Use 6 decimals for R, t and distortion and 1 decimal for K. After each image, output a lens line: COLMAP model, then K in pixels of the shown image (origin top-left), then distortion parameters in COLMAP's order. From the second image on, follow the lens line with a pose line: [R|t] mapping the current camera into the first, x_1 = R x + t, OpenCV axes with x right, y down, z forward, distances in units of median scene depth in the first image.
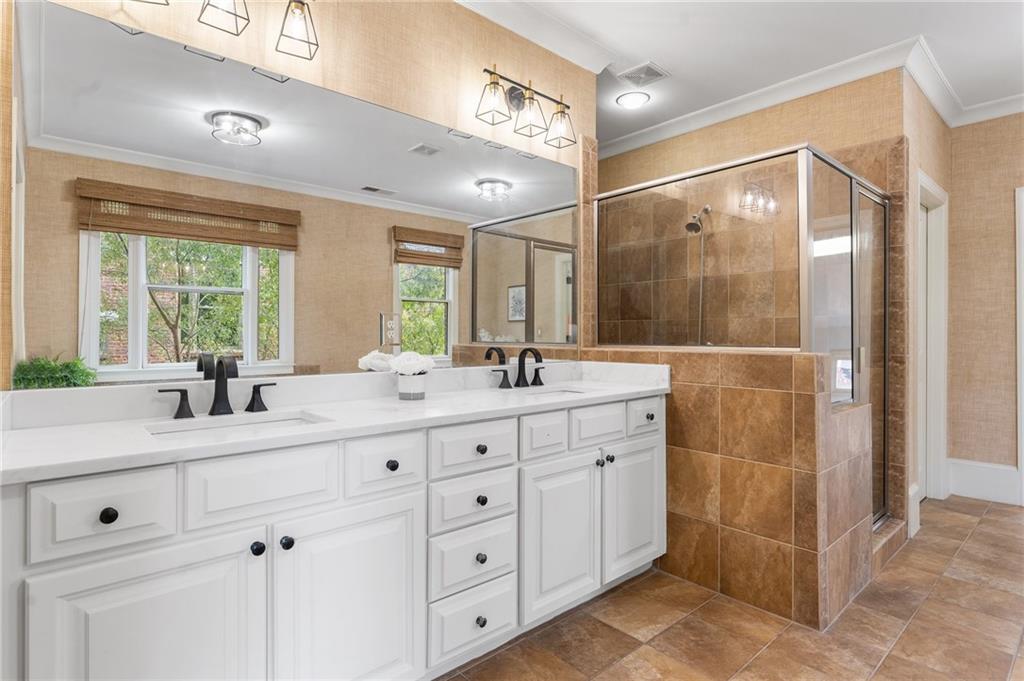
lens RADIAL K [[529.4, 0, 512.8], [0, 529.4, 335.1], [0, 0, 1]] dist [-0.002581, 0.000540]
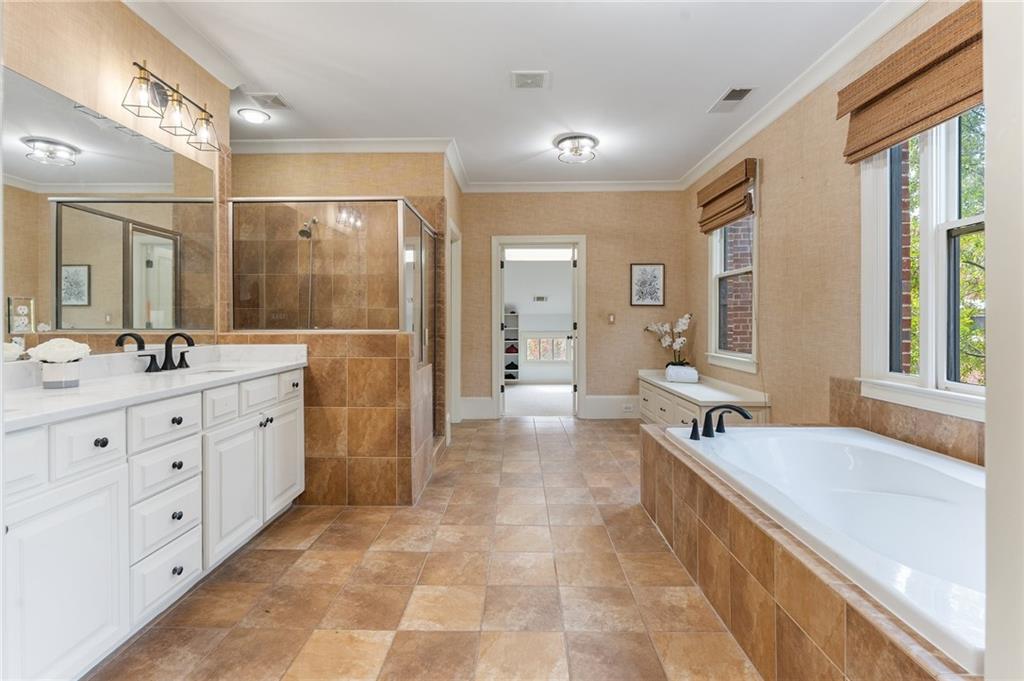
lens RADIAL K [[481.7, 0, 512.0], [0, 481.7, 340.5], [0, 0, 1]] dist [-0.000197, -0.000054]
pose [[0.676007, -0.030732, 0.736254, -0.234526], [0.001803, 0.999196, 0.040051, 0.000855], [-0.736893, -0.025747, 0.675519, -0.166417]]
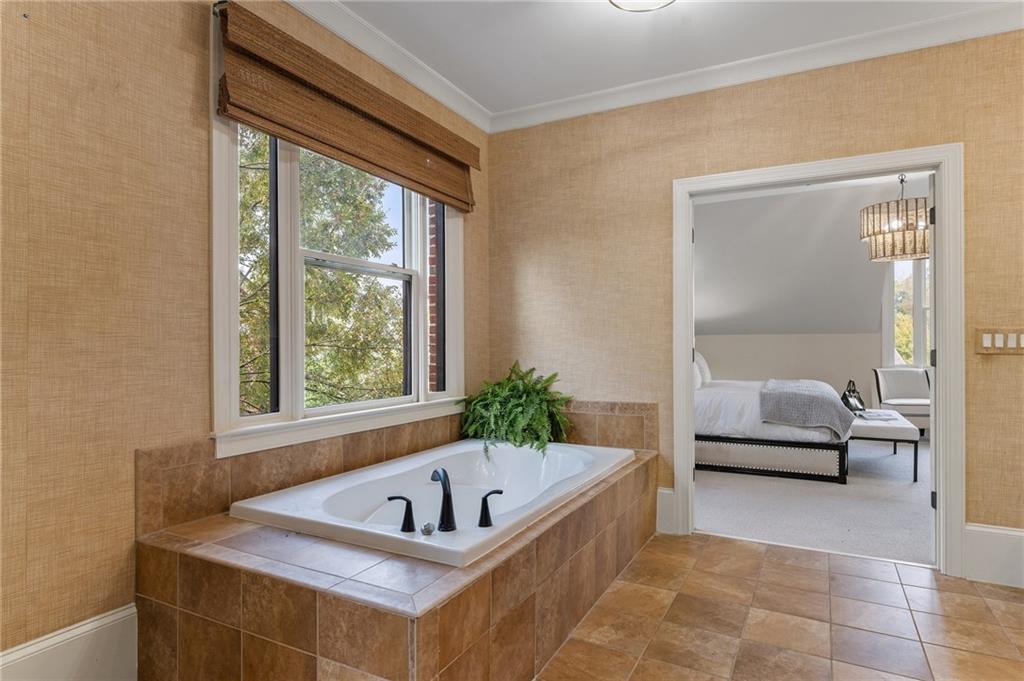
lens RADIAL K [[571.5, 0, 512.0], [0, 571.5, 340.5], [0, 0, 1]] dist [-0.000355, -0.000069]
pose [[-0.937891, -0.002217, -0.346923, 1.190212], [0.000720, 0.999965, -0.008337, -0.004035], [0.346929, -0.008069, -0.937857, 1.166007]]
